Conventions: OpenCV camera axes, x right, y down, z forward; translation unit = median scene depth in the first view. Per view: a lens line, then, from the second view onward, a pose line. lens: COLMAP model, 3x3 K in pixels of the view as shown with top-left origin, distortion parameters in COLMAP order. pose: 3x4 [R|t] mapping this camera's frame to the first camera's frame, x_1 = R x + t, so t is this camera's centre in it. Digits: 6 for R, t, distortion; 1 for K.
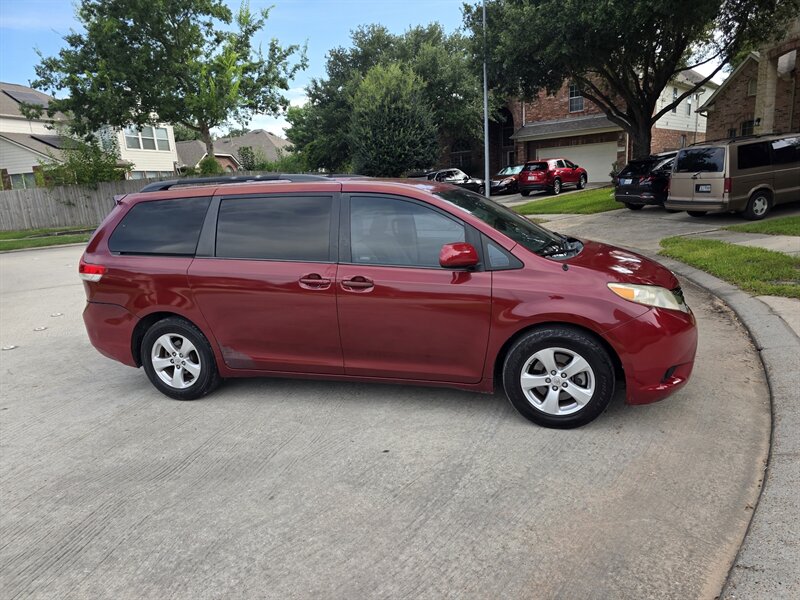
lens RADIAL K [[539.4, 0, 409.1], [0, 539.4, 300.8], [0, 0, 1]] dist [0.073113, -0.068763]
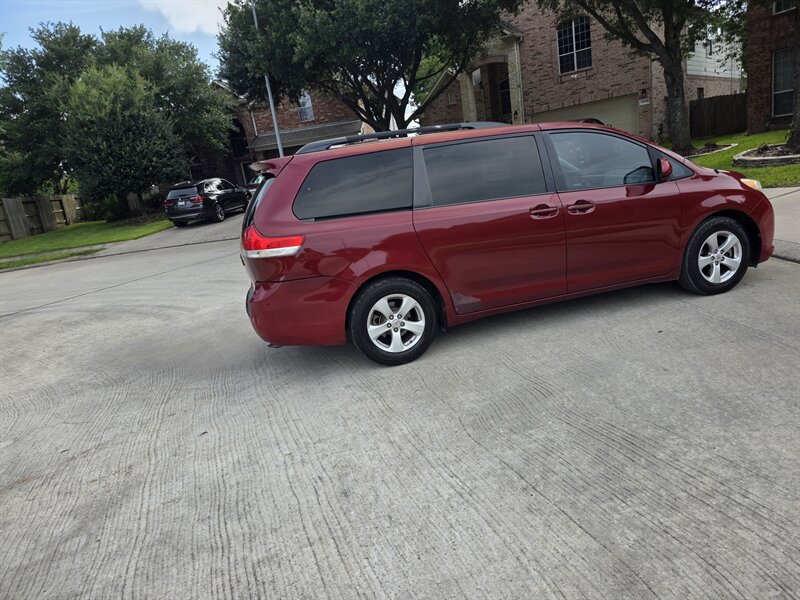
lens RADIAL K [[544.0, 0, 407.1], [0, 544.0, 299.3], [0, 0, 1]] dist [0.070737, -0.065226]
pose [[0.841507, -0.182244, 0.508580, -0.180392], [0.200757, 0.979461, 0.018802, 0.011307], [-0.501560, 0.086279, 0.860810, 0.035134]]
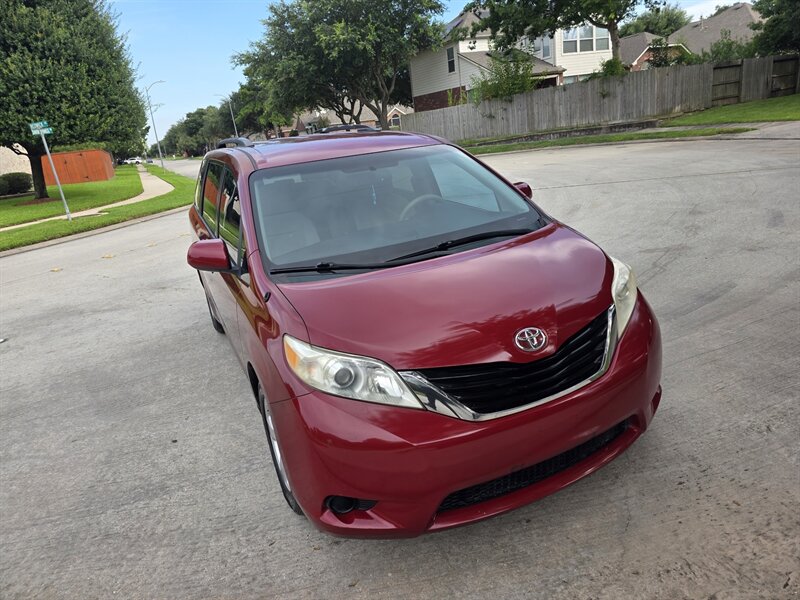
lens RADIAL K [[535.8, 0, 405.9], [0, 535.8, 294.0], [0, 0, 1]] dist [0.065326, -0.061139]
pose [[0.673762, 0.201362, -0.710984, 0.142472], [-0.078188, 0.976182, 0.202375, -0.034844], [0.734801, -0.080762, 0.673458, 0.106046]]
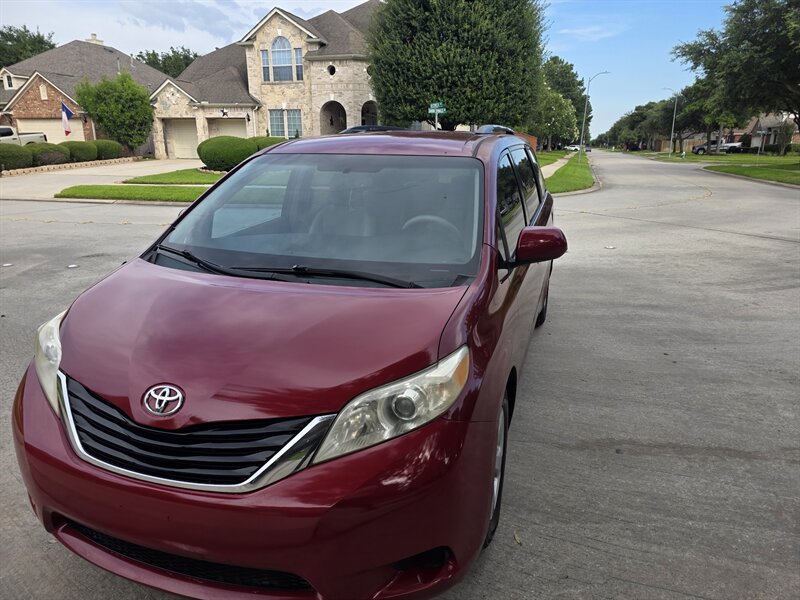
lens RADIAL K [[534.2, 0, 406.1], [0, 534.2, 303.4], [0, 0, 1]] dist [0.068217, -0.062217]
pose [[-0.023768, 0.339230, -0.940403, 0.158235], [-0.213835, 0.917174, 0.336255, -0.055376], [0.976581, 0.209083, 0.050740, 0.215085]]
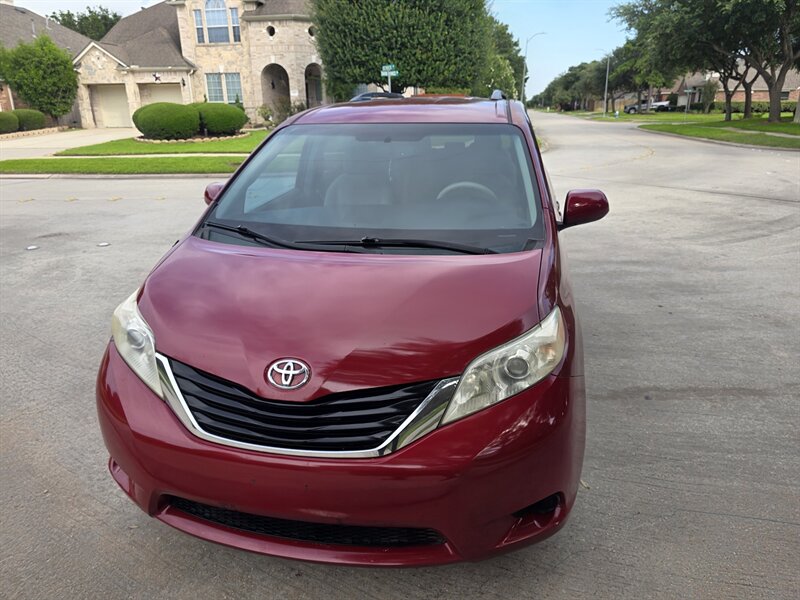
lens RADIAL K [[538.6, 0, 405.4], [0, 538.6, 290.2], [0, 0, 1]] dist [0.058694, -0.058691]
pose [[0.088011, 0.373085, -0.923613, 0.160978], [-0.204146, 0.914286, 0.349865, -0.051605], [0.974976, 0.157760, 0.156631, 0.190202]]
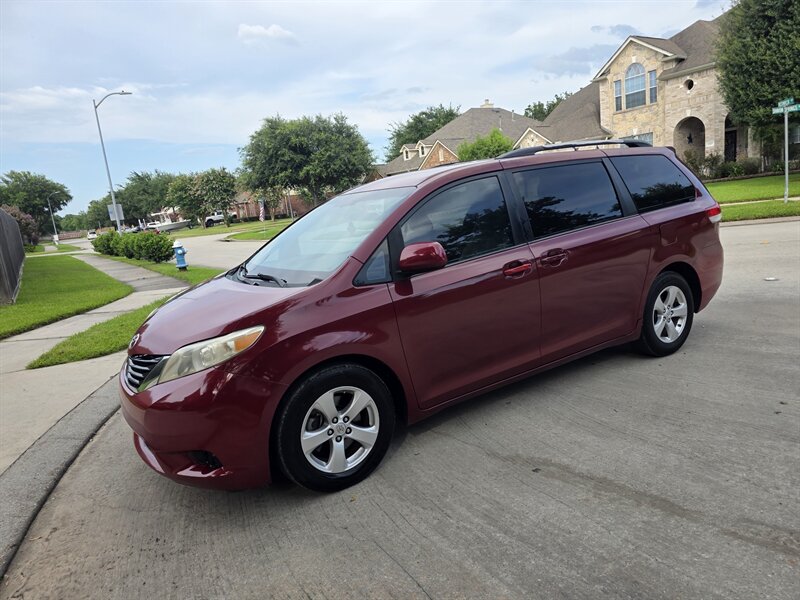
lens RADIAL K [[532.0, 0, 401.7], [0, 532.0, 303.7], [0, 0, 1]] dist [0.067590, -0.061307]
pose [[-0.644526, 0.271236, -0.714855, 0.144987], [-0.015367, 0.930177, 0.366790, -0.072250], [0.764428, 0.247391, -0.595355, 0.326043]]
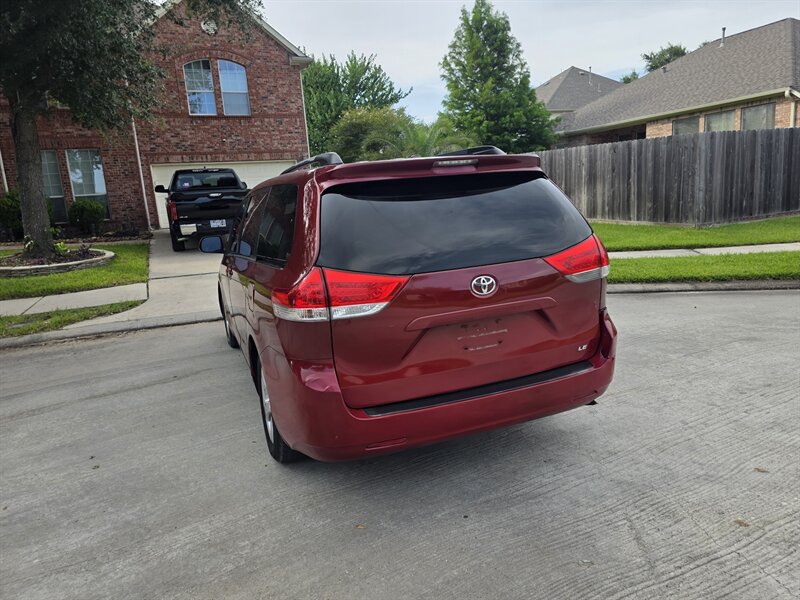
lens RADIAL K [[540.3, 0, 407.8], [0, 540.3, 288.1], [0, 0, 1]] dist [0.064803, -0.063598]
pose [[-0.625554, -0.029840, 0.779610, -0.202860], [0.269344, 0.929570, 0.251700, -0.053266], [-0.732213, 0.367436, -0.573459, 0.329952]]
